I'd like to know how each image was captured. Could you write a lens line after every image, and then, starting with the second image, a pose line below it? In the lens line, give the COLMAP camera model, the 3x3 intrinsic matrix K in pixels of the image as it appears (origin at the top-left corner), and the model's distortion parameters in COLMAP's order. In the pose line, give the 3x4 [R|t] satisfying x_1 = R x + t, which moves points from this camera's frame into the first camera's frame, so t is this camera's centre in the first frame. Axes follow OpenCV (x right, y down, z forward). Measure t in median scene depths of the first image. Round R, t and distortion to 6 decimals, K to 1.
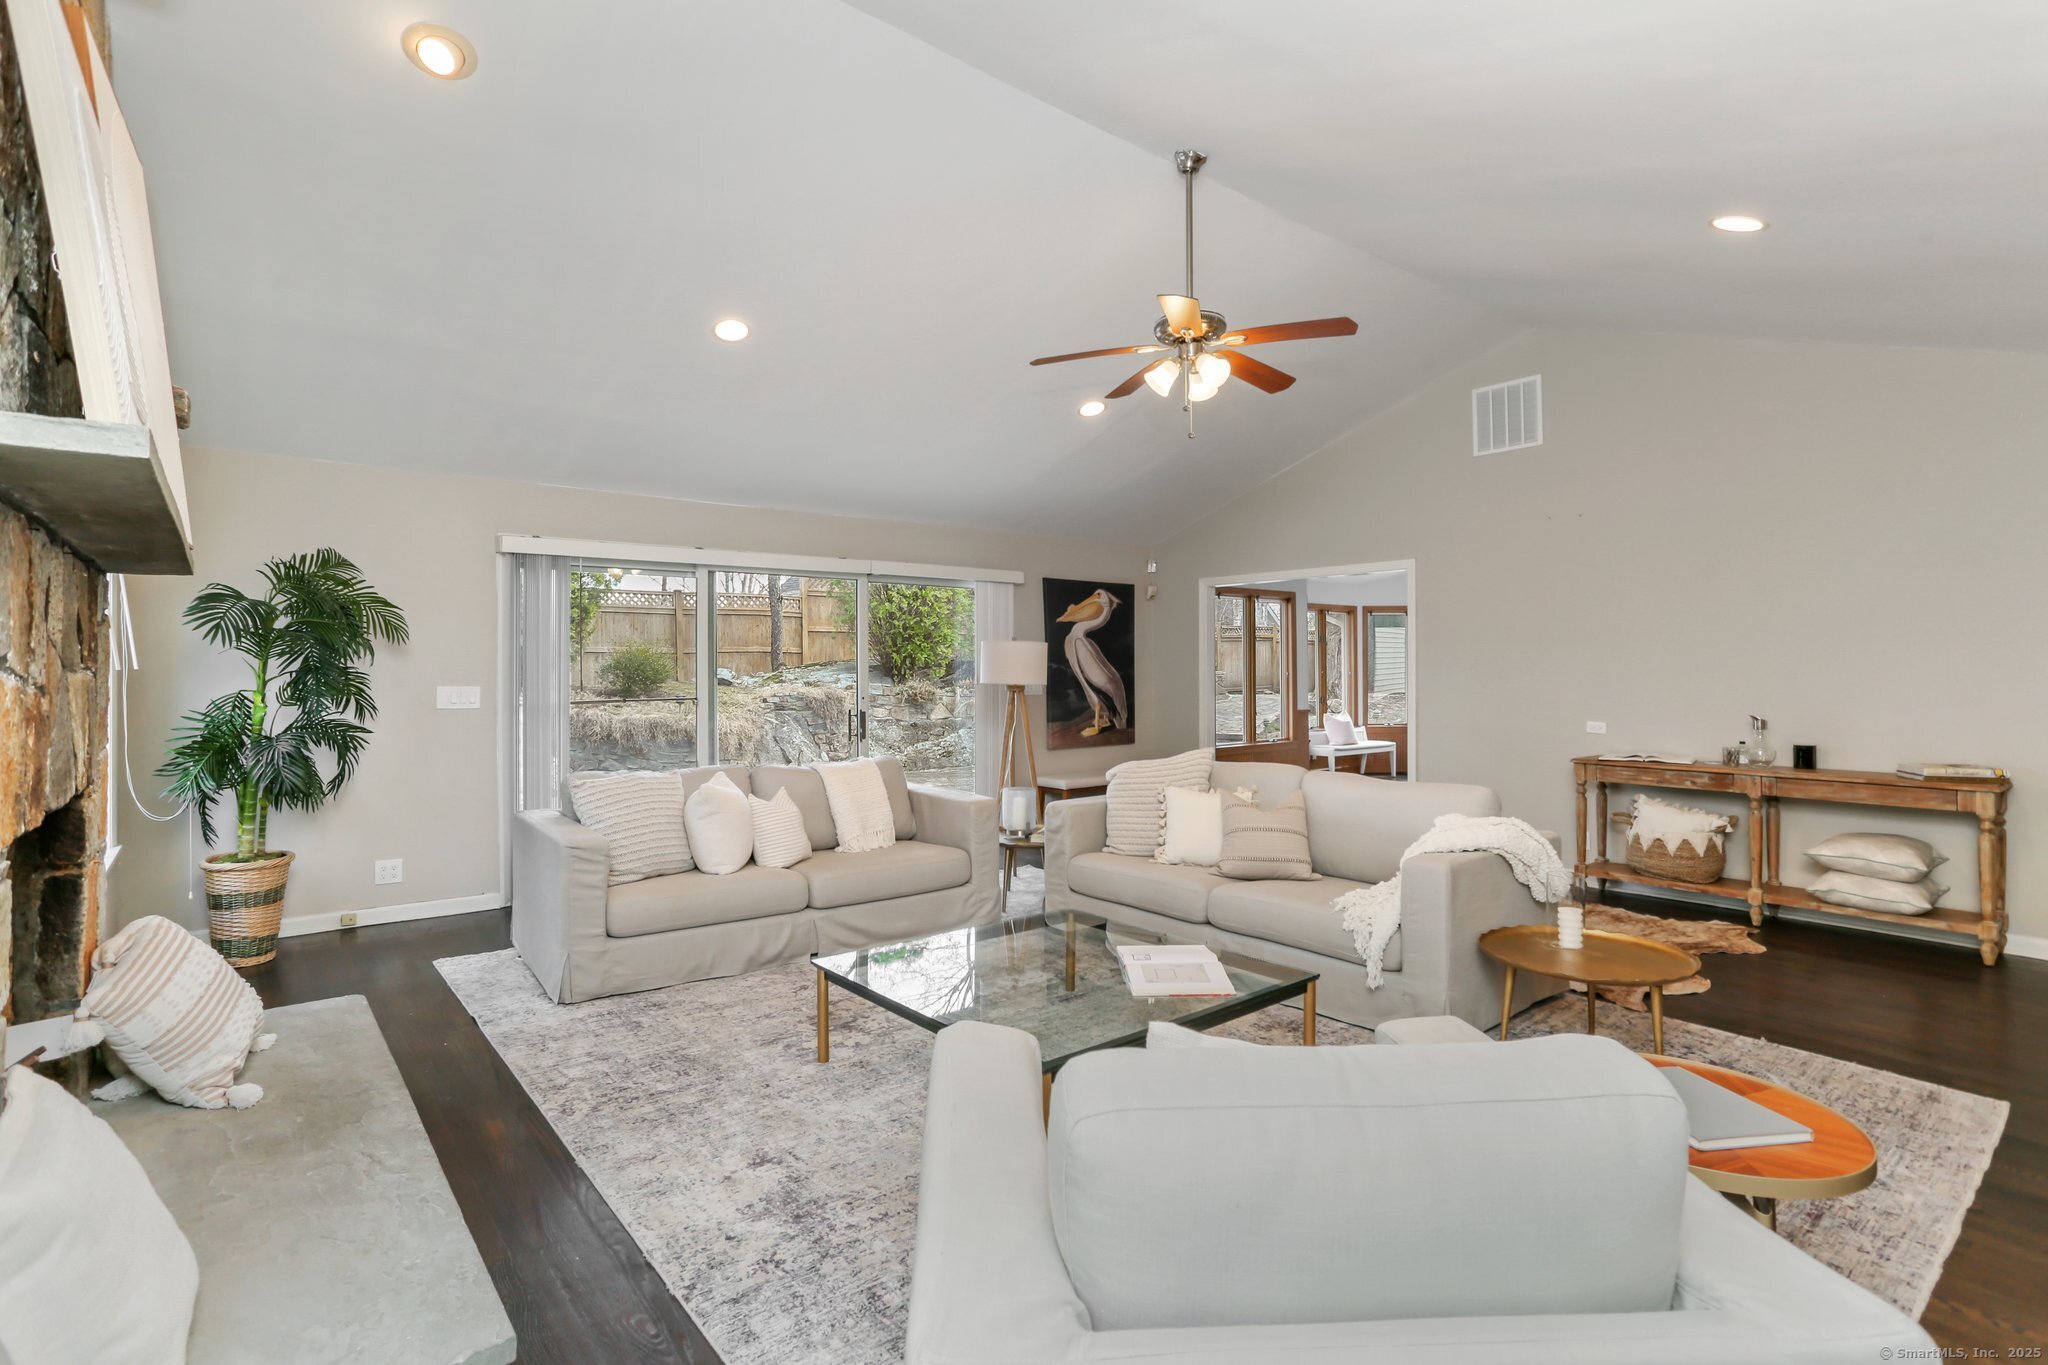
lens RADIAL K [[991.7, 0, 1031.3], [0, 991.7, 666.5], [0, 0, 1]] dist [-0.057887, 0.032241]
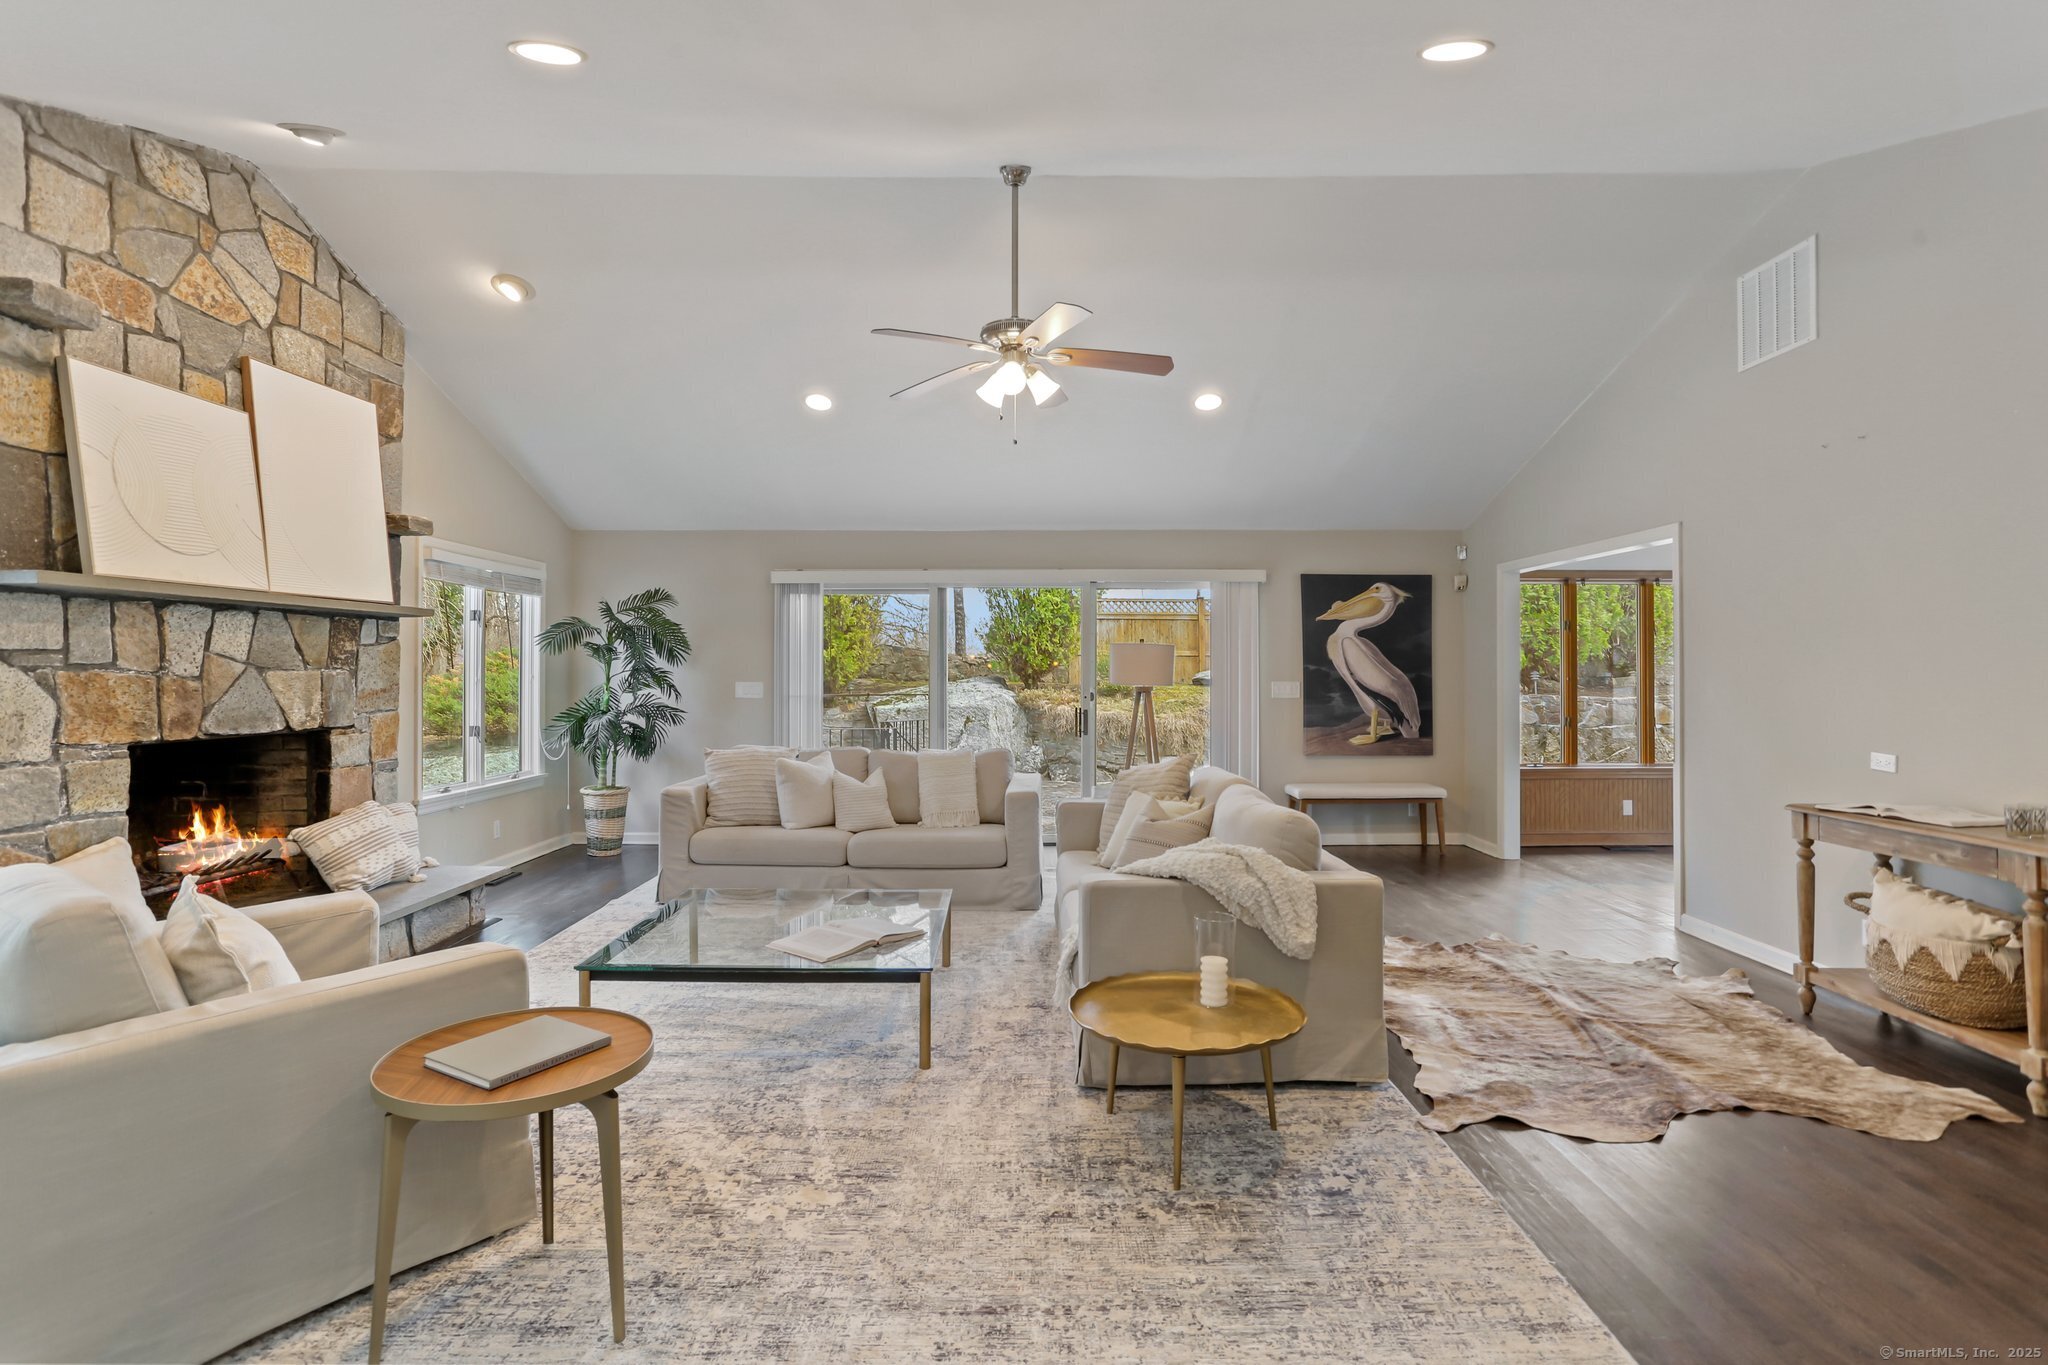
lens RADIAL K [[991.7, 0, 1031.3], [0, 991.7, 666.5], [0, 0, 1]] dist [-0.057887, 0.032241]
pose [[0.777503, -0.001527, -0.628878, 0.398984], [0.000255, 0.999998, -0.002113, 0.000368], [0.628879, 0.001482, 0.777501, 0.103153]]
